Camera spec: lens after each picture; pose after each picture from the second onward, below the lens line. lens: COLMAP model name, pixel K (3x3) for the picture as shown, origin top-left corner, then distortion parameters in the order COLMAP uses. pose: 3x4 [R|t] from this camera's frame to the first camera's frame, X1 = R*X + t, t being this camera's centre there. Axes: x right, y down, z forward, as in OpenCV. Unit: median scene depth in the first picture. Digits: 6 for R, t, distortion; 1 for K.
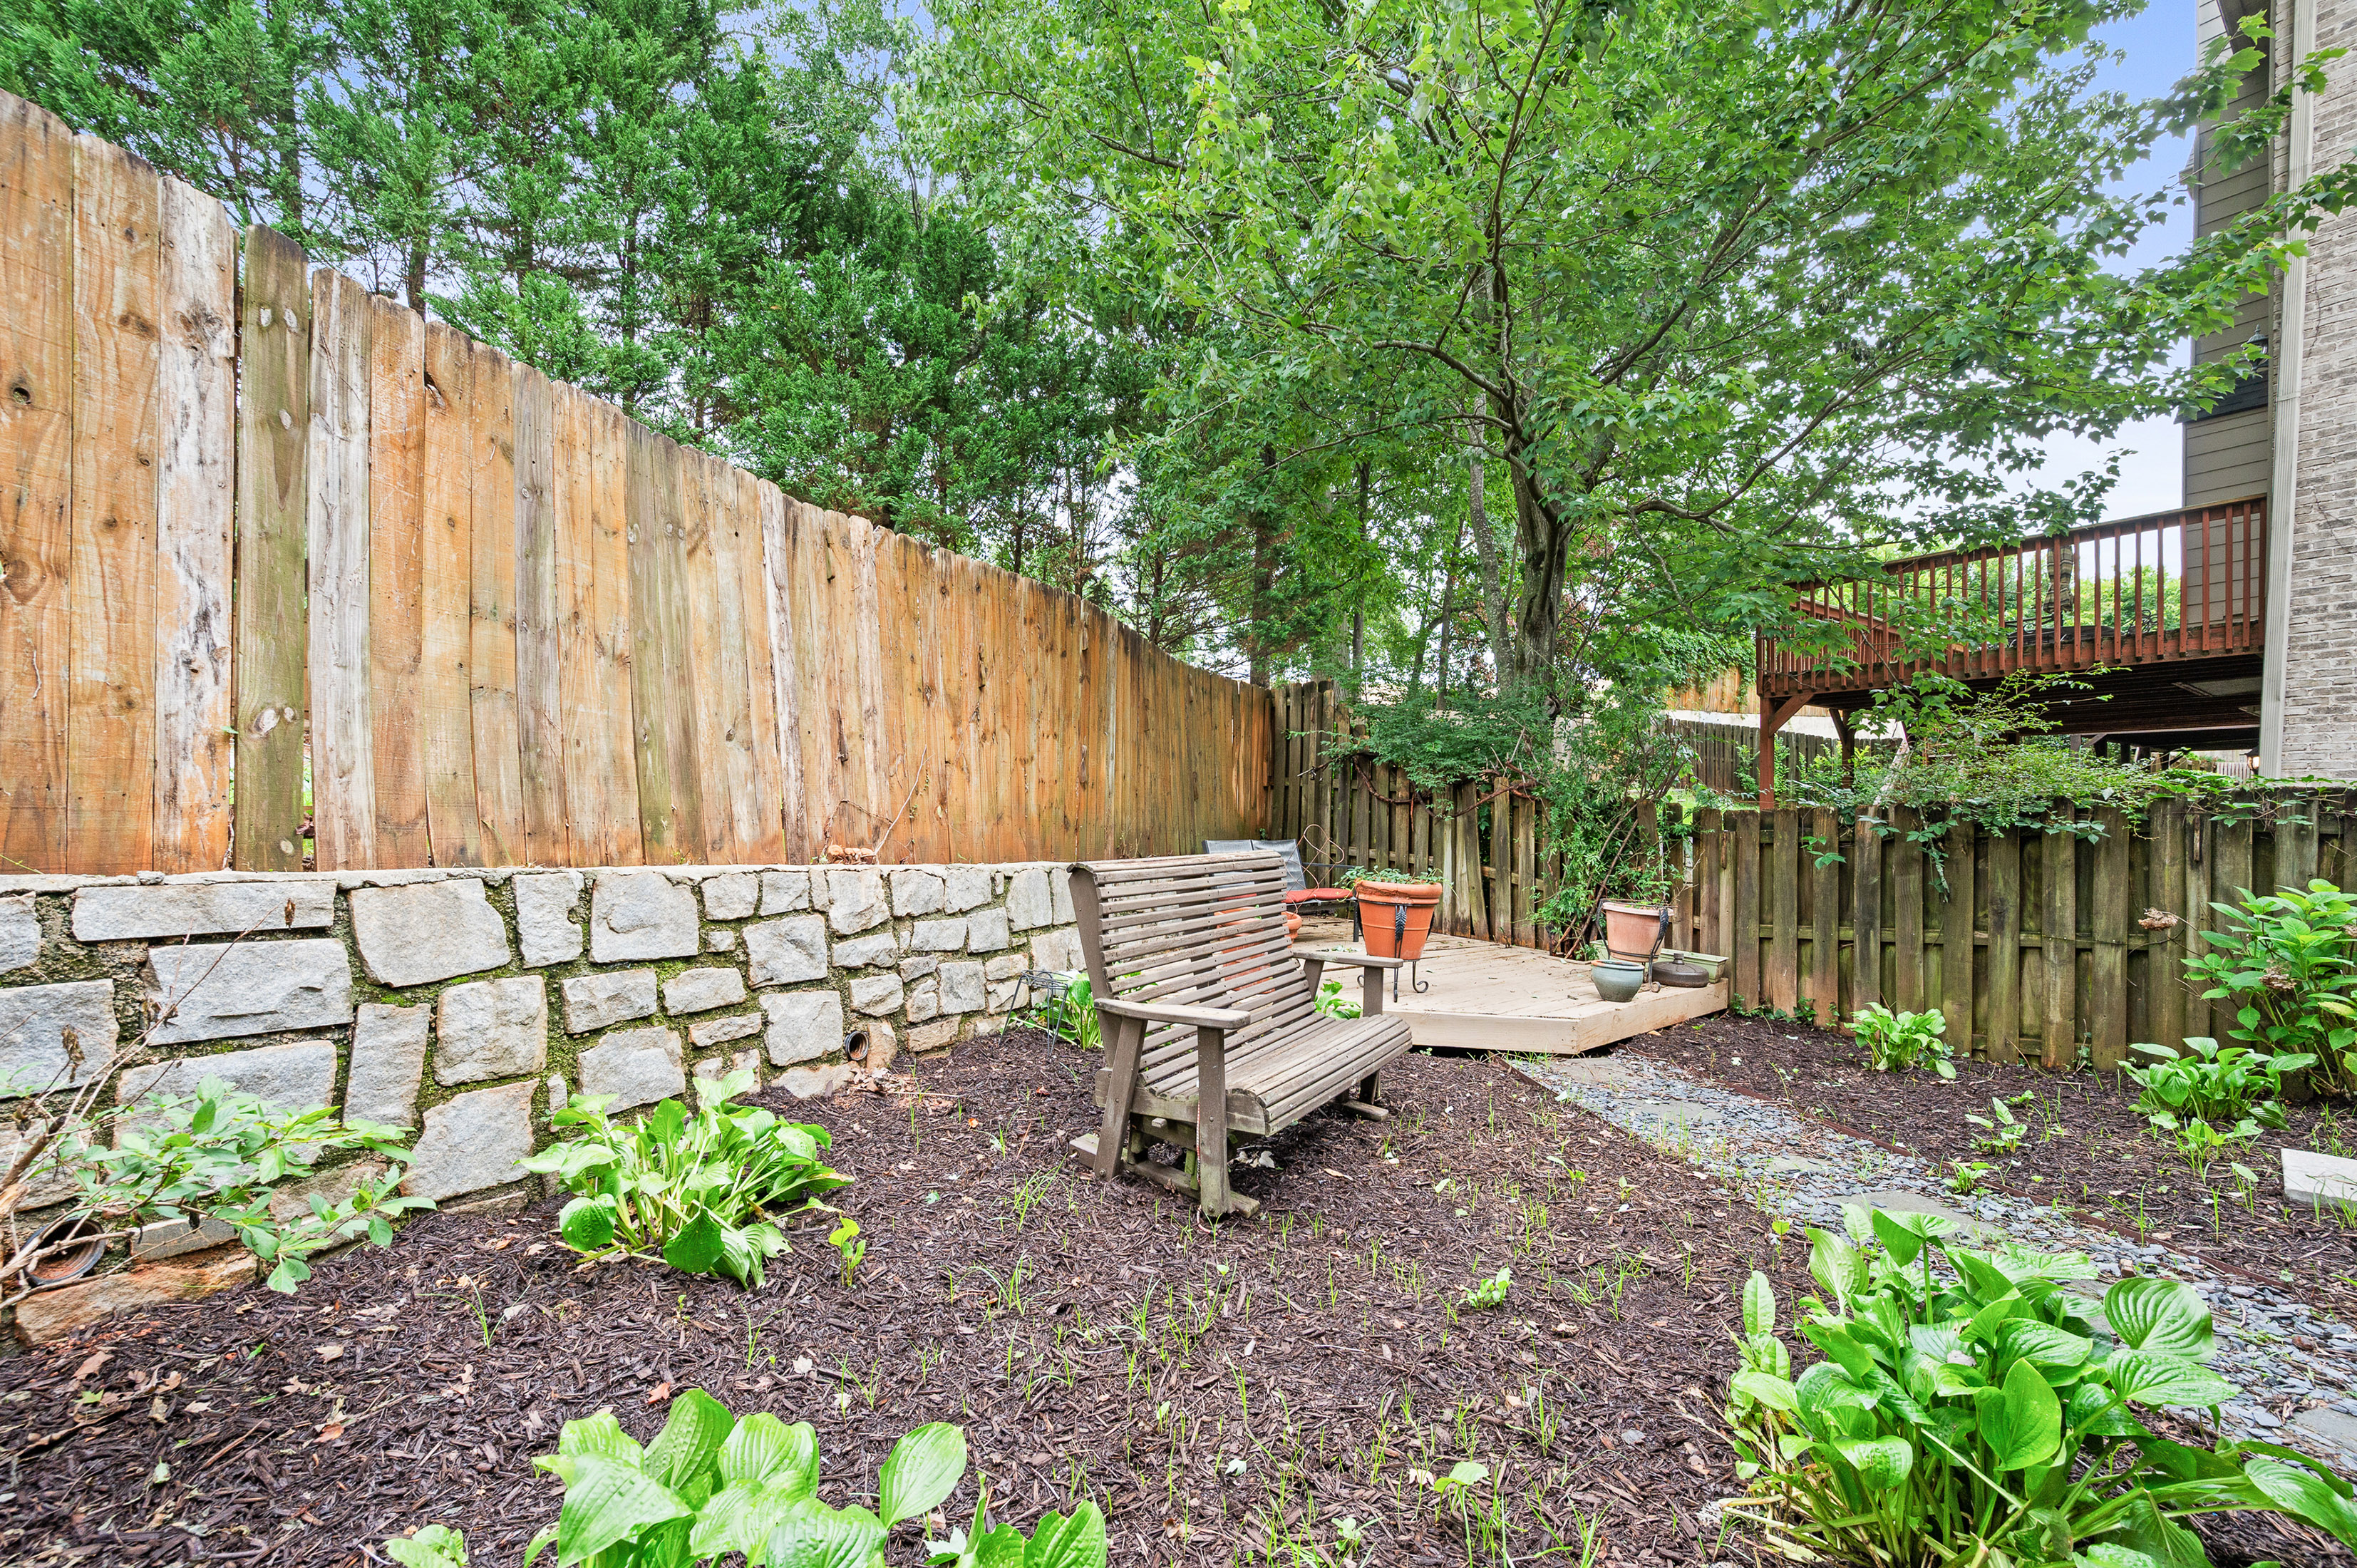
lens RADIAL K [[940.4, 0, 1186.0], [0, 940.4, 821.1], [0, 0, 1]] dist [0.000041, -0.000054]
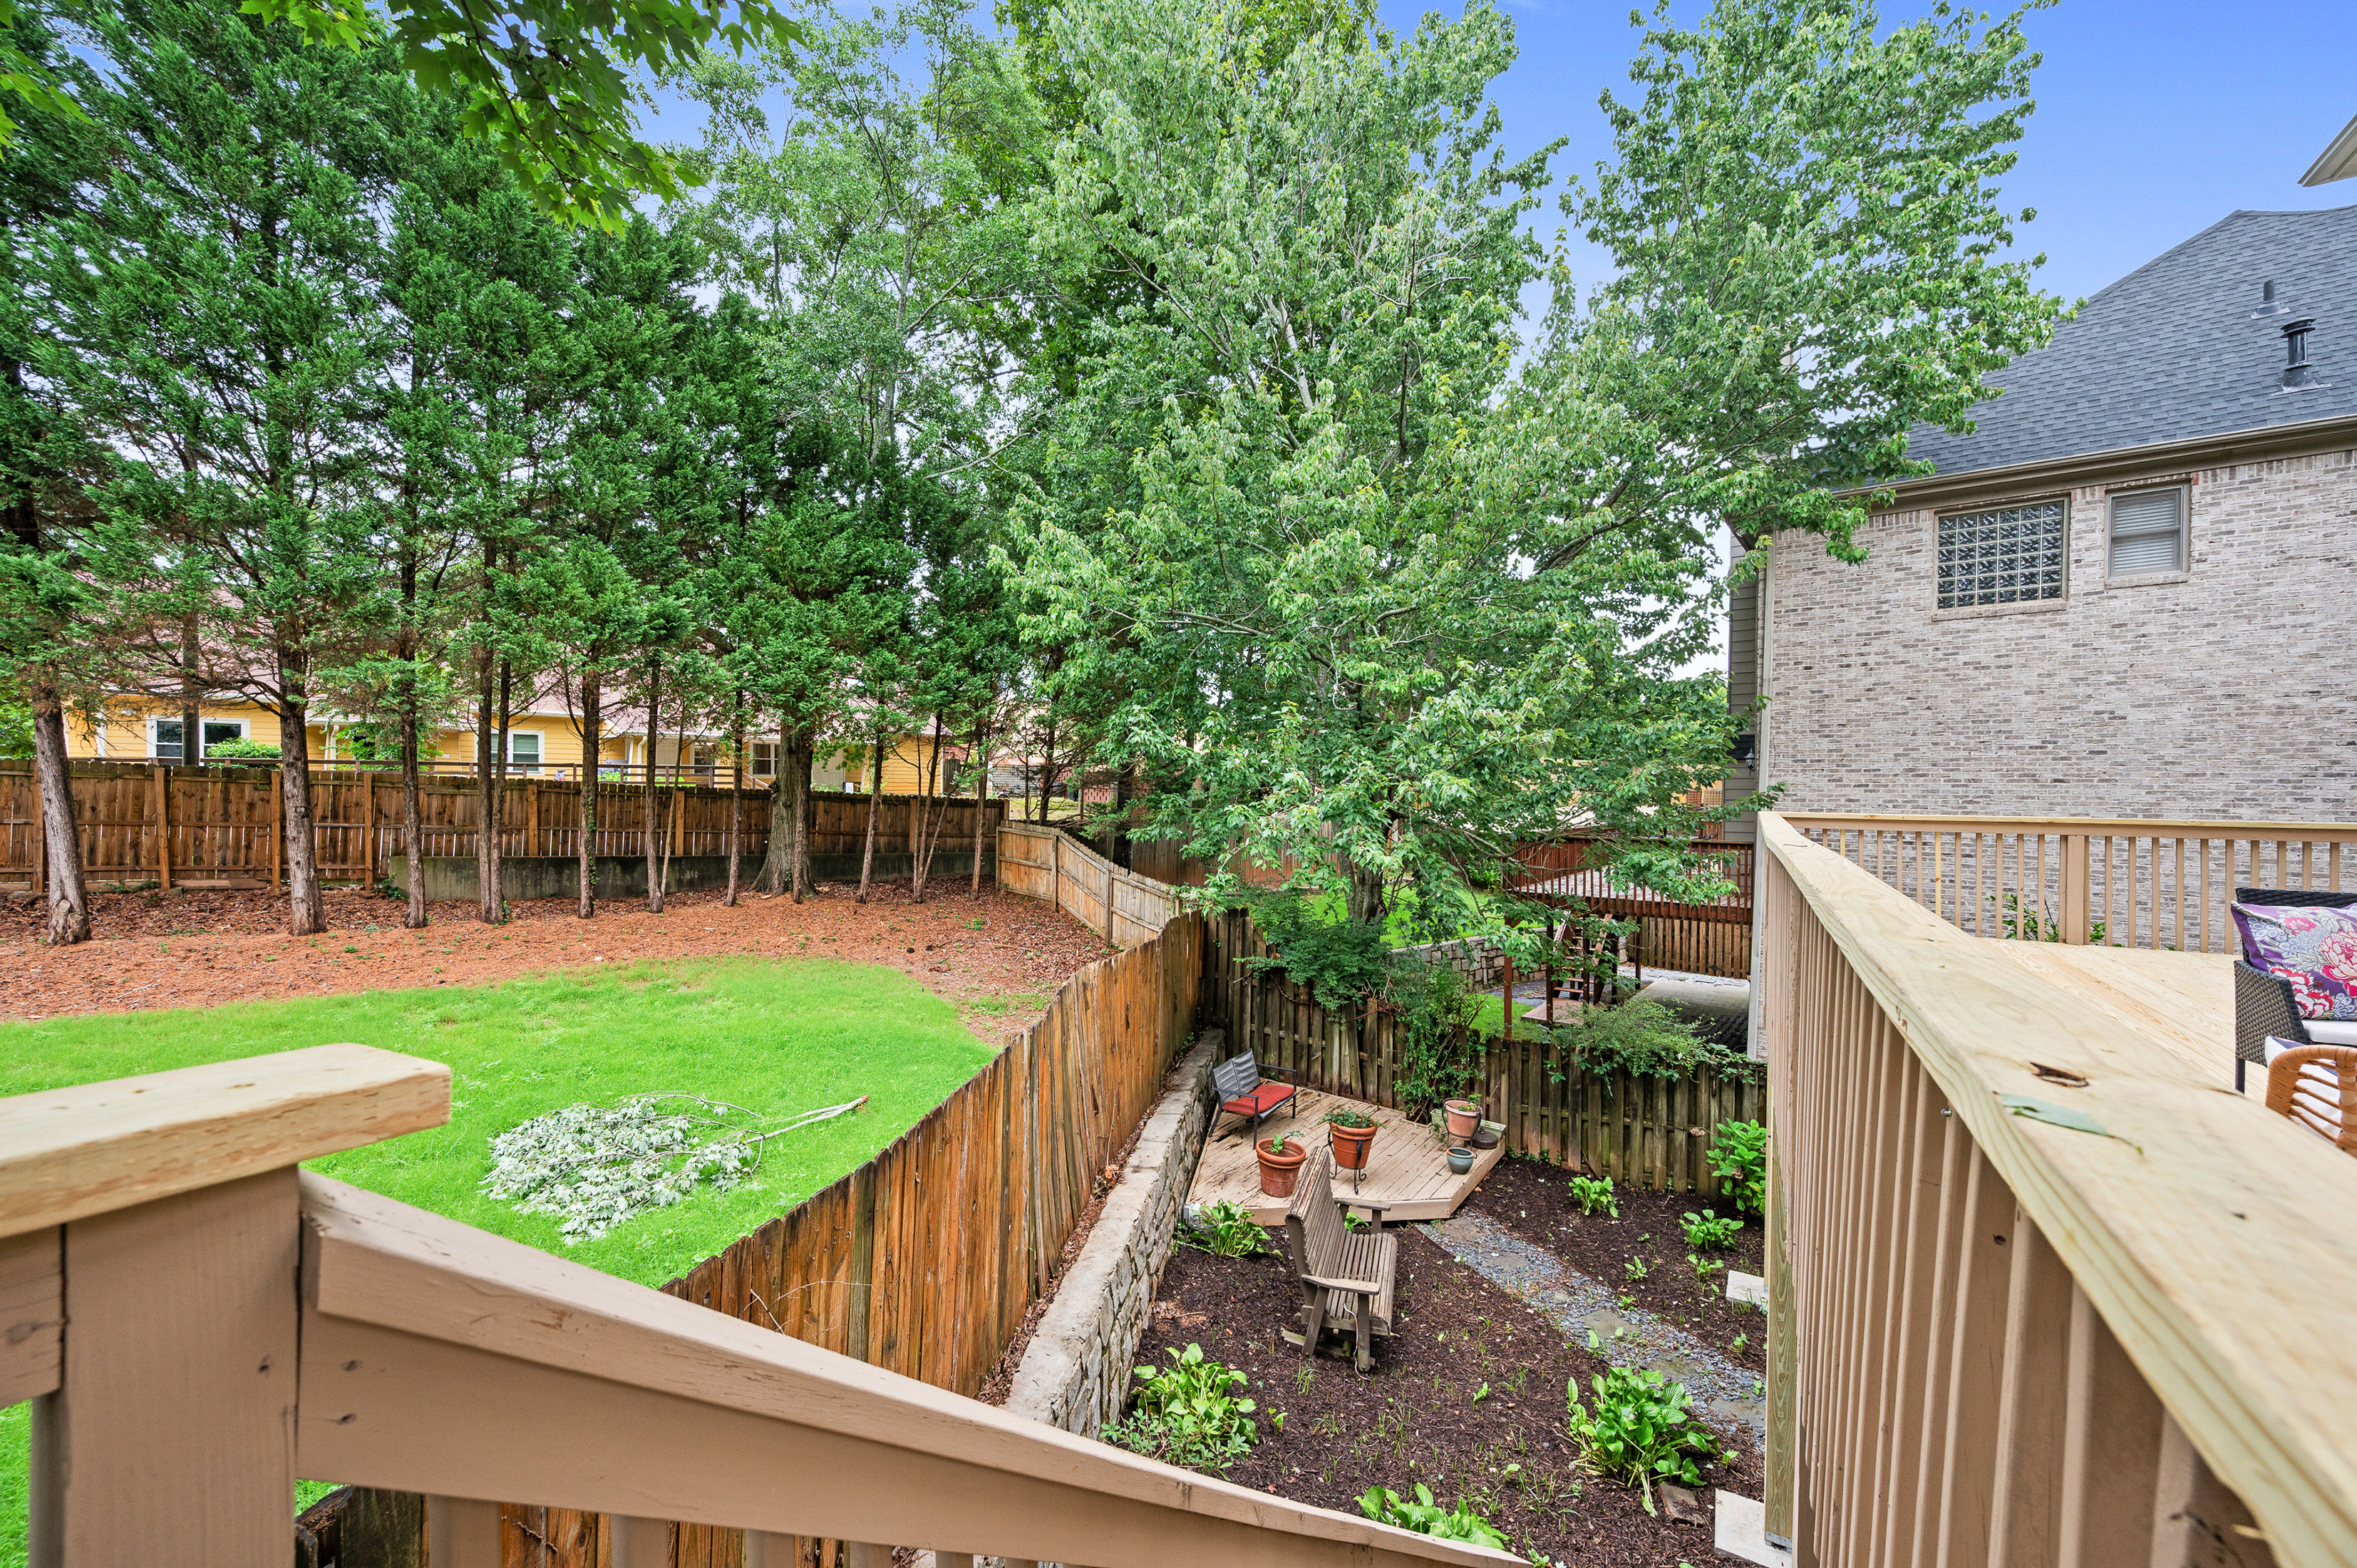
lens RADIAL K [[925.8, 0, 1190.8], [0, 925.8, 800.3], [0, 0, 1]] dist [-0.000788, 0.000525]
pose [[0.963367, 0.007210, 0.268088, -0.815003], [-0.006848, 0.999974, -0.002286, -0.804012], [-0.268098, 0.000366, 0.963392, -0.905780]]
